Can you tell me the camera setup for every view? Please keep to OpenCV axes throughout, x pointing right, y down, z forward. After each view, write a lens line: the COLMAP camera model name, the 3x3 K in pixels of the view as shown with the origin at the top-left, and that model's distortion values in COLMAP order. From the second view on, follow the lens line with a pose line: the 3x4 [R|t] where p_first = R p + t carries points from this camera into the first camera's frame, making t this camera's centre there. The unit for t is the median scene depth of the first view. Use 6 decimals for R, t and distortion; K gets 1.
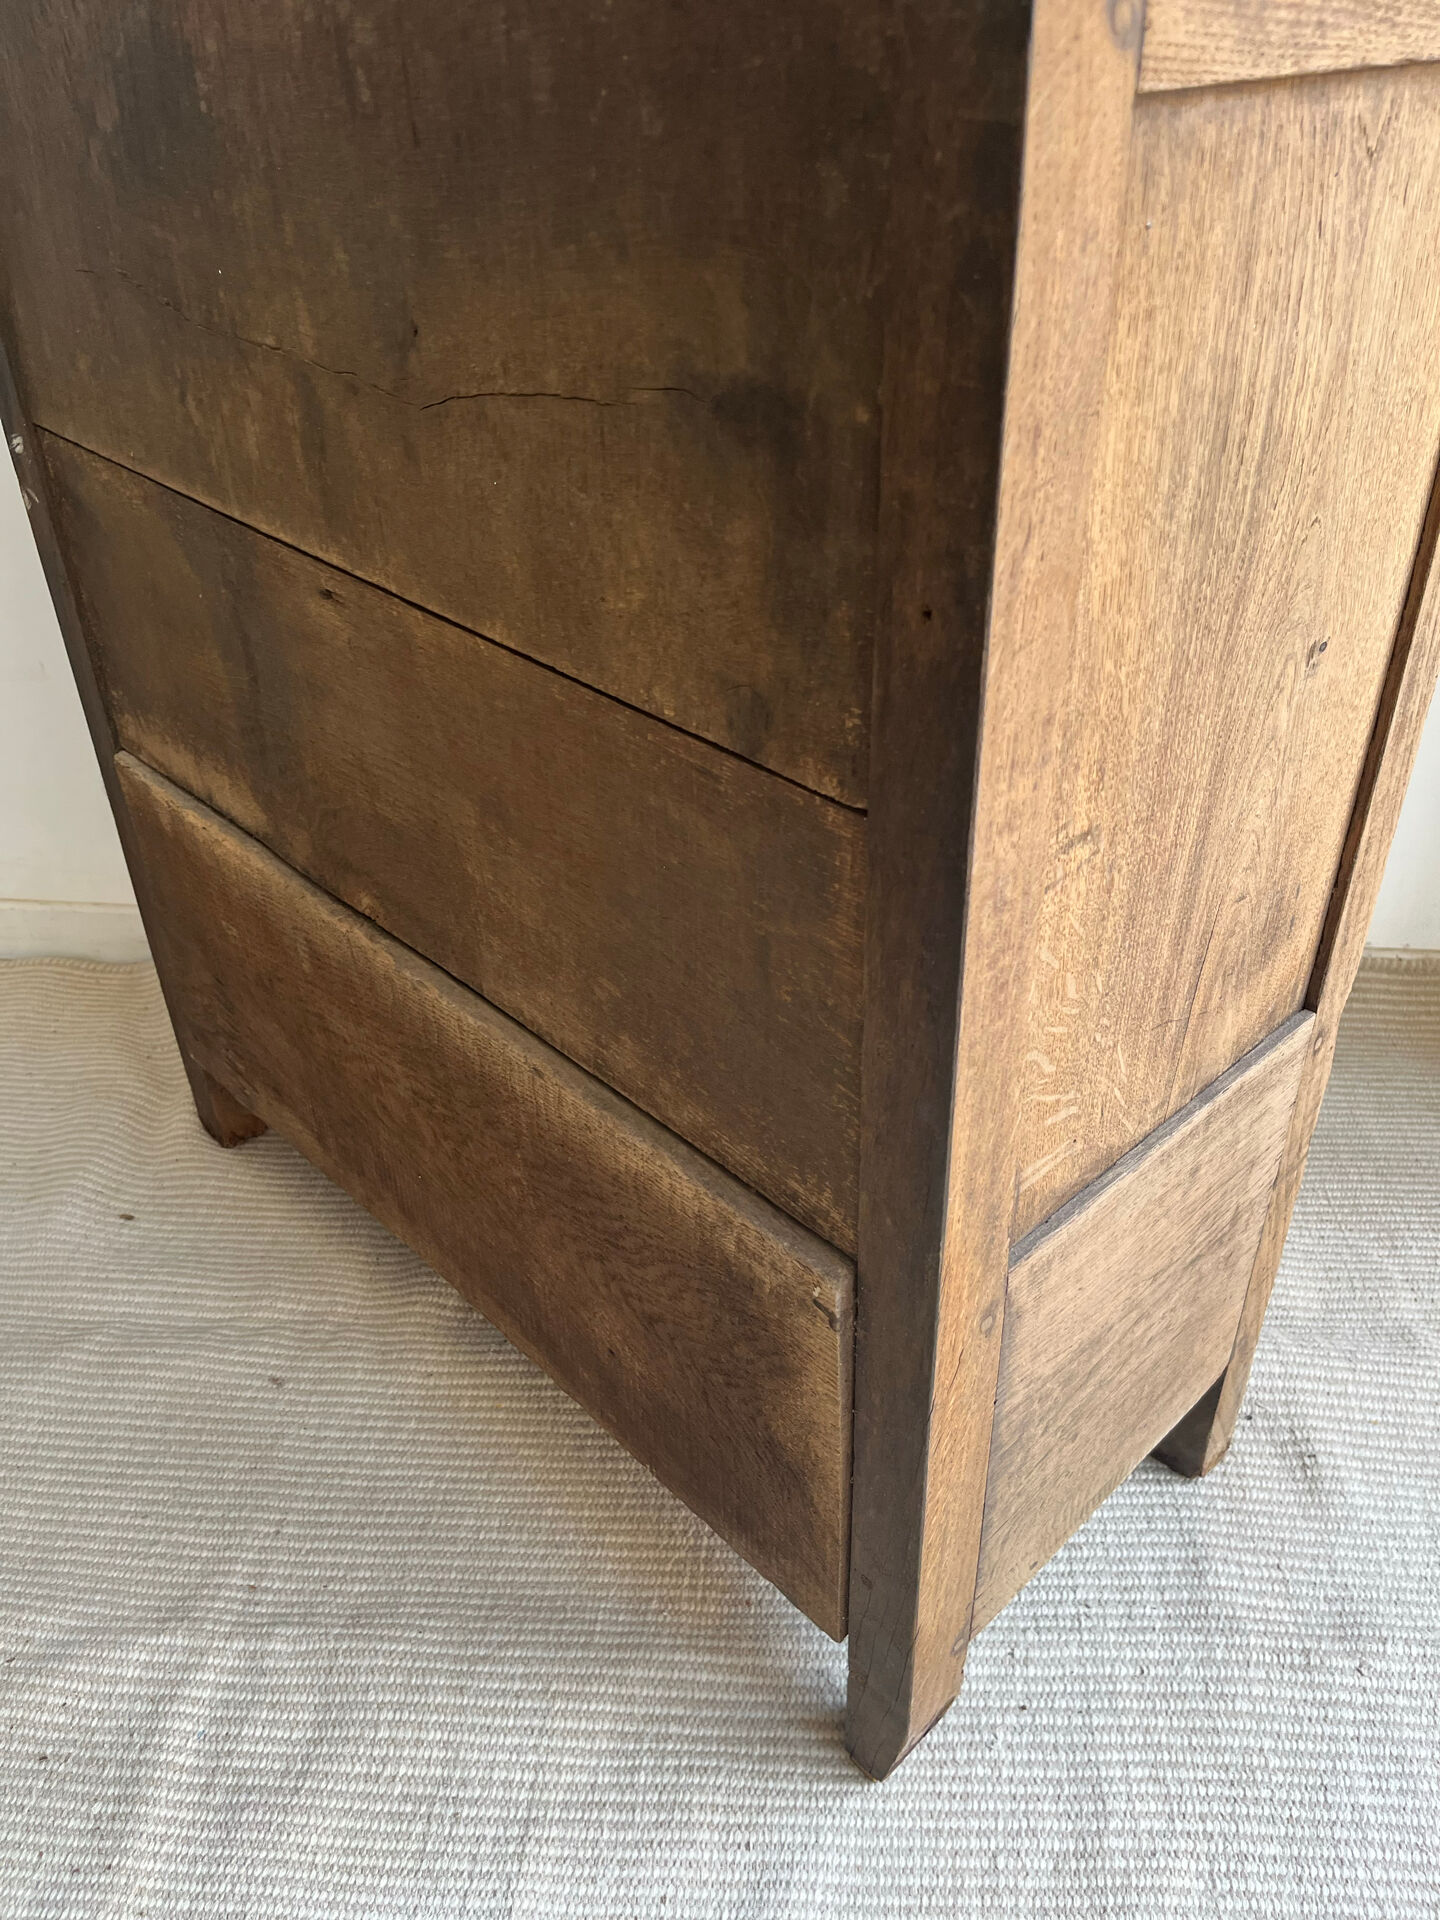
lens RADIAL K [[1486.1, 0, 669.9], [0, 1486.1, 999.5], [0, 0, 1]] dist [0.054774, -0.085566]
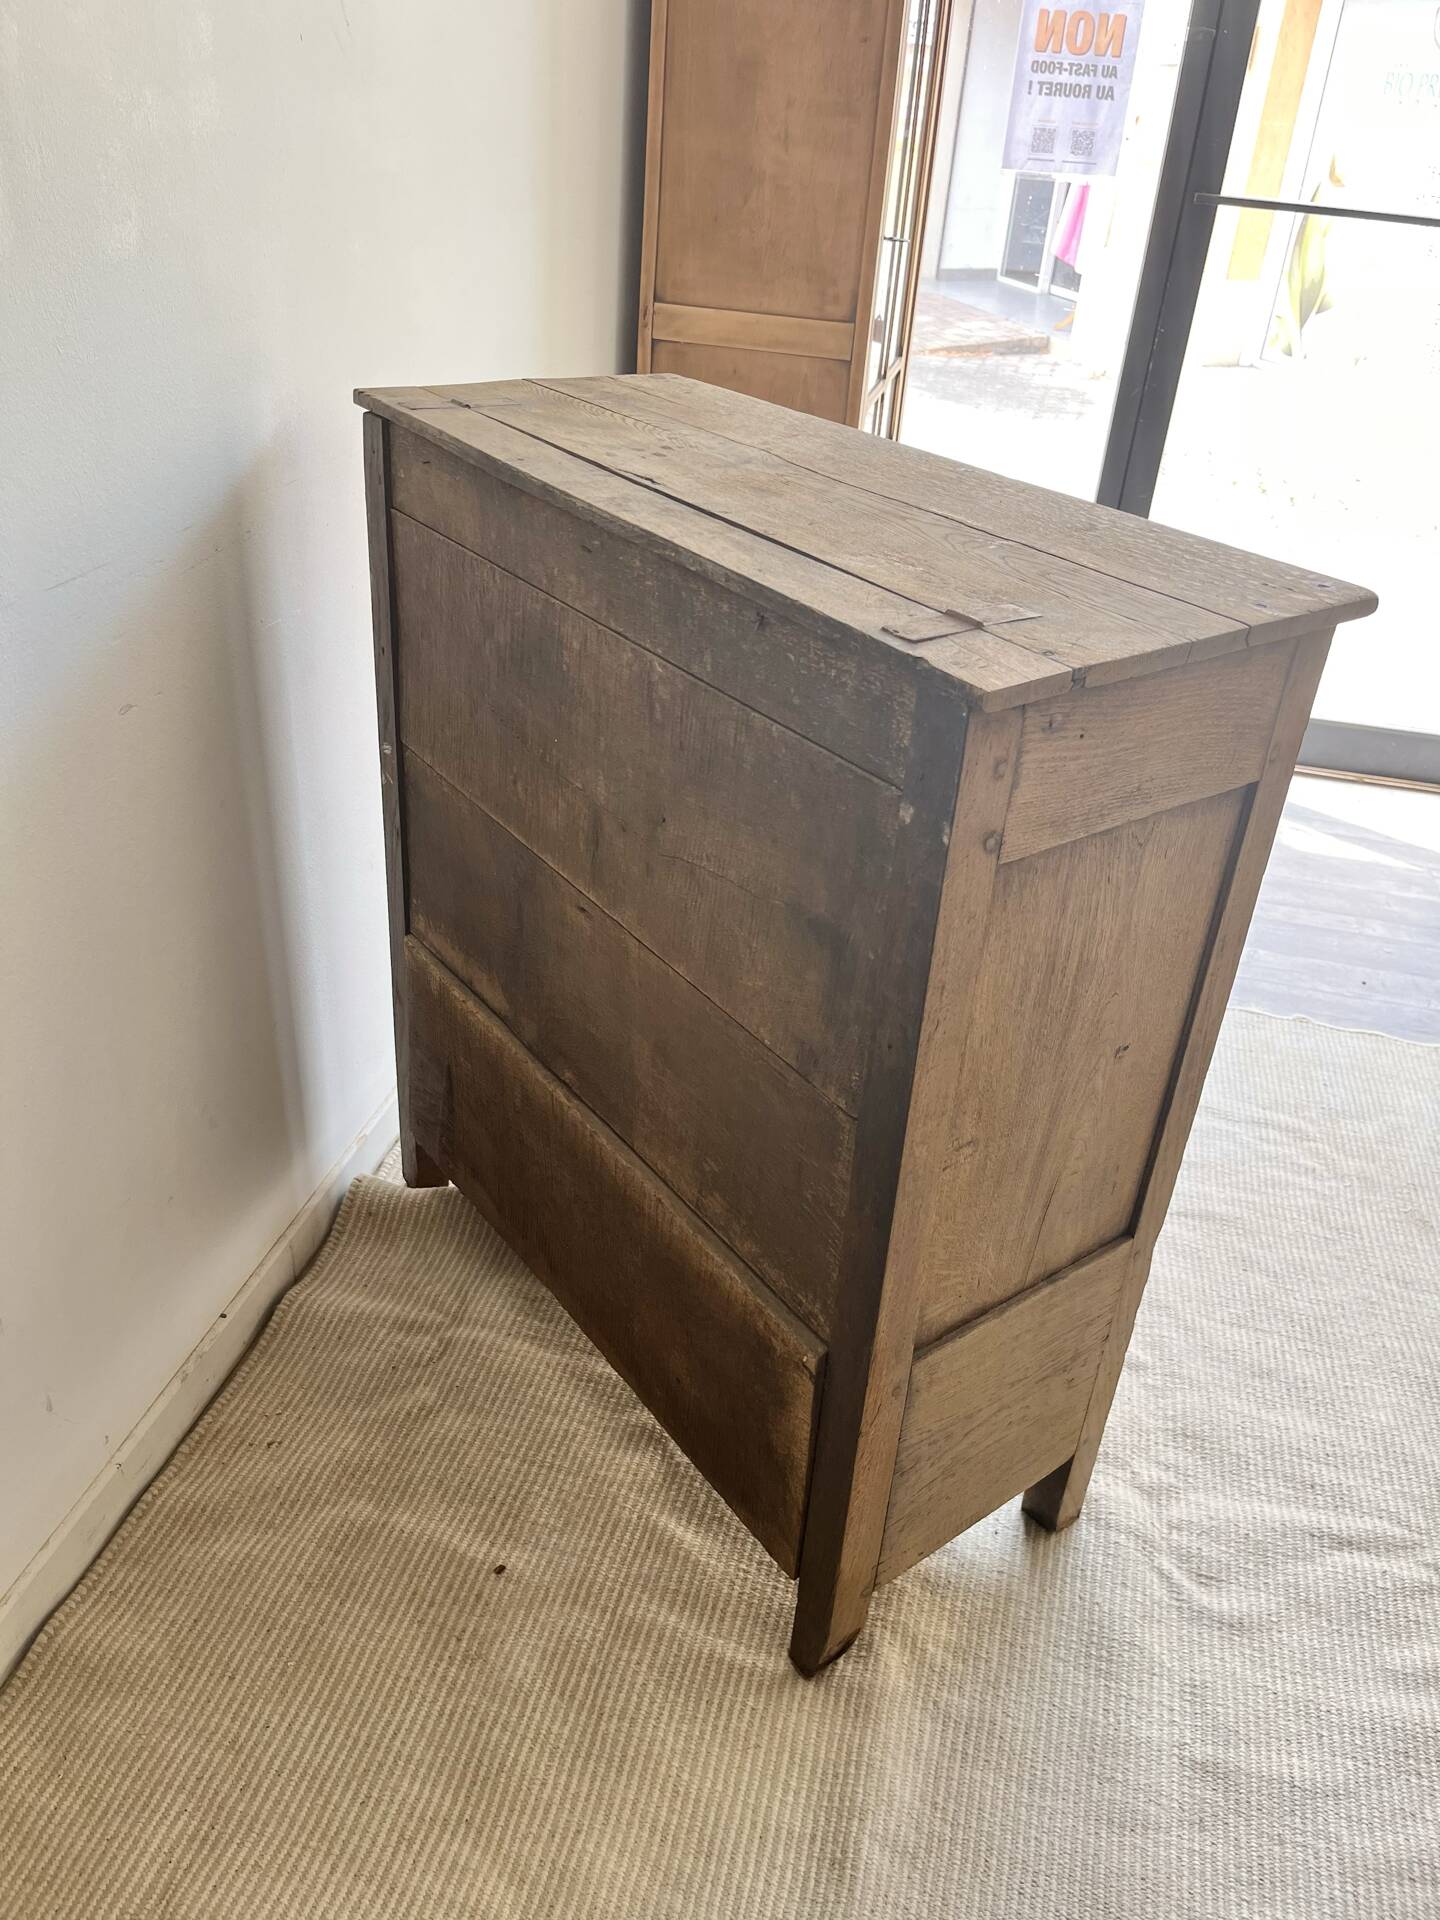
lens RADIAL K [[1426.2, 0, 676.1], [0, 1426.2, 963.0], [0, 0, 1]] dist [0.081840, -0.084560]
pose [[0.988755, 0.139471, -0.053961, -0.027319], [-0.142901, 0.987533, -0.066018, -0.134668], [0.044081, 0.072987, 0.996358, -0.740078]]
